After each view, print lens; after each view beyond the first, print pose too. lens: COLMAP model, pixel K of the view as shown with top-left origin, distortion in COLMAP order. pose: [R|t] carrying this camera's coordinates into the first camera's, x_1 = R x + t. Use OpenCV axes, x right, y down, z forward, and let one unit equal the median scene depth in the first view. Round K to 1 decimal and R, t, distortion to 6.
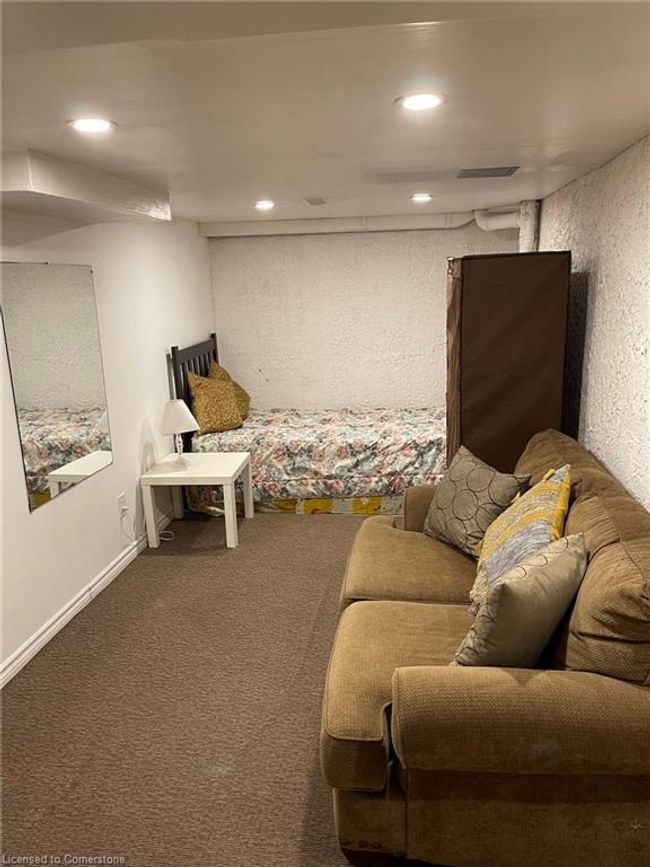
lens RADIAL K [[655.1, 0, 322.8], [0, 655.1, 432.4], [0, 0, 1]] dist [0.039499, -0.037607]
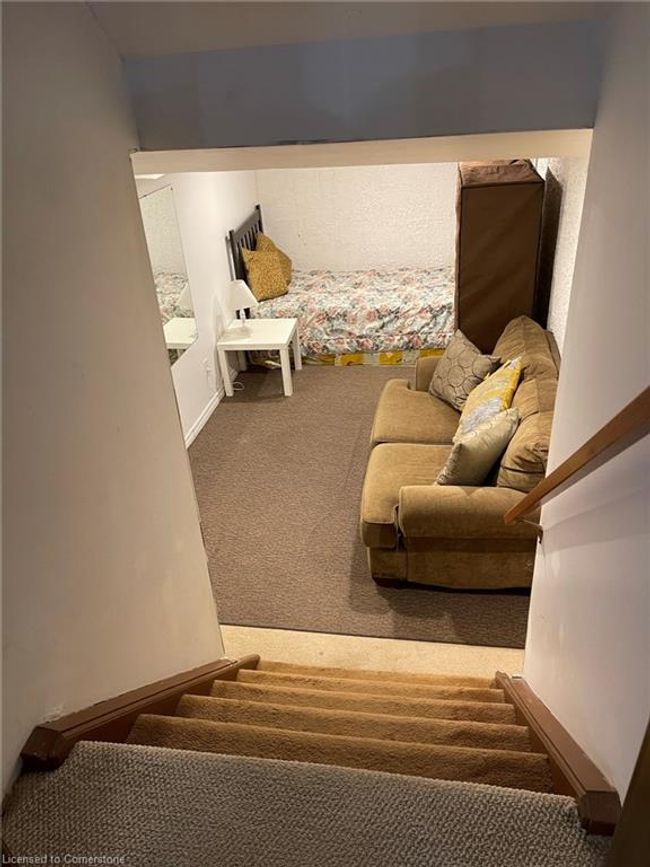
lens RADIAL K [[655.1, 0, 325.6], [0, 655.1, 433.8], [0, 0, 1]] dist [0.039499, -0.037607]
pose [[0.998922, -0.016976, -0.043206, -0.009585], [0.028583, 0.958303, 0.284322, -0.164830], [0.036577, -0.285251, 0.957755, -0.379588]]
